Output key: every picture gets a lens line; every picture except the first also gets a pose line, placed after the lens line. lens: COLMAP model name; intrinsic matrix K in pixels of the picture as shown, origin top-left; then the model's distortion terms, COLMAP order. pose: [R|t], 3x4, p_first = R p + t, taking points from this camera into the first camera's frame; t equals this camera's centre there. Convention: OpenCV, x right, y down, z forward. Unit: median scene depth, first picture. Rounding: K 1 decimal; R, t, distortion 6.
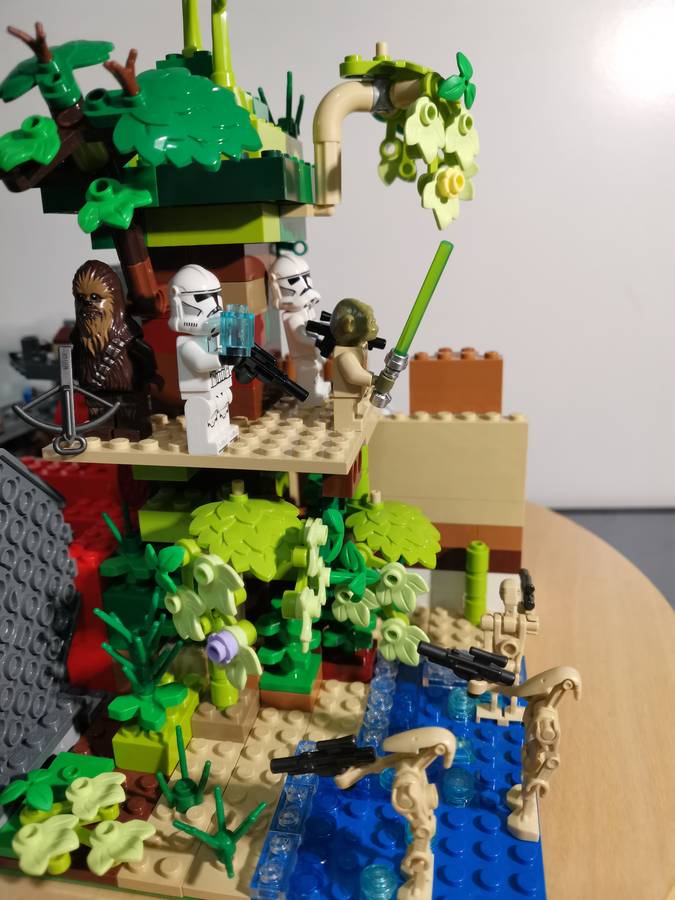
lens RADIAL K [[722.9, 0, 334.5], [0, 722.9, 462.3], [0, 0, 1]] dist [0.134363, -0.416446]
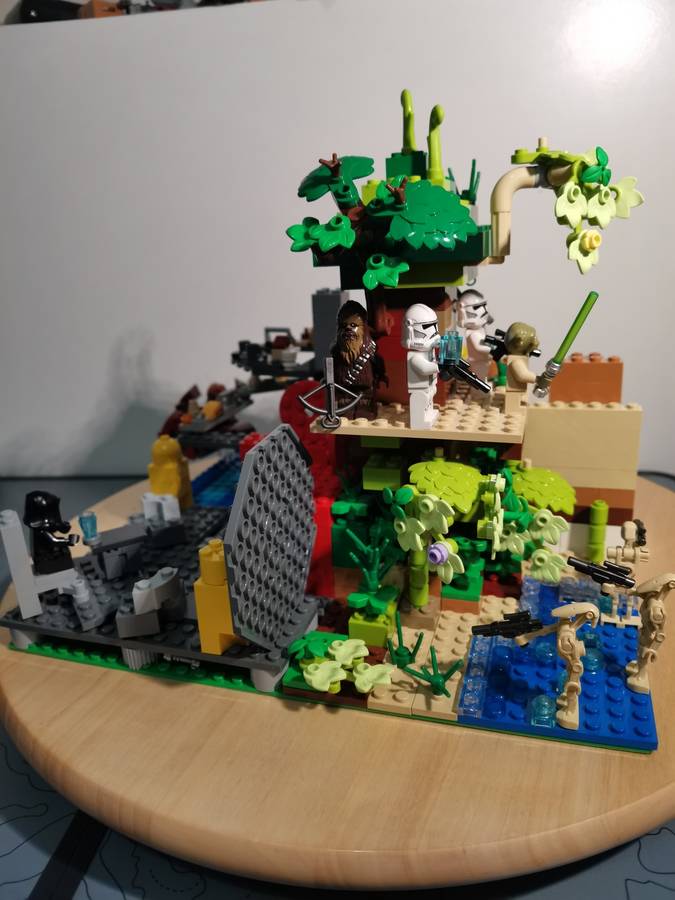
lens RADIAL K [[717.5, 0, 337.5], [0, 717.5, 450.0], [0, 0, 1]] dist [0.040907, -0.181484]
pose [[0.993113, 0.017072, -0.115908, -0.172216], [-0.016825, 0.999854, 0.003102, 0.029448], [0.115944, -0.001130, 0.993255, -0.476050]]
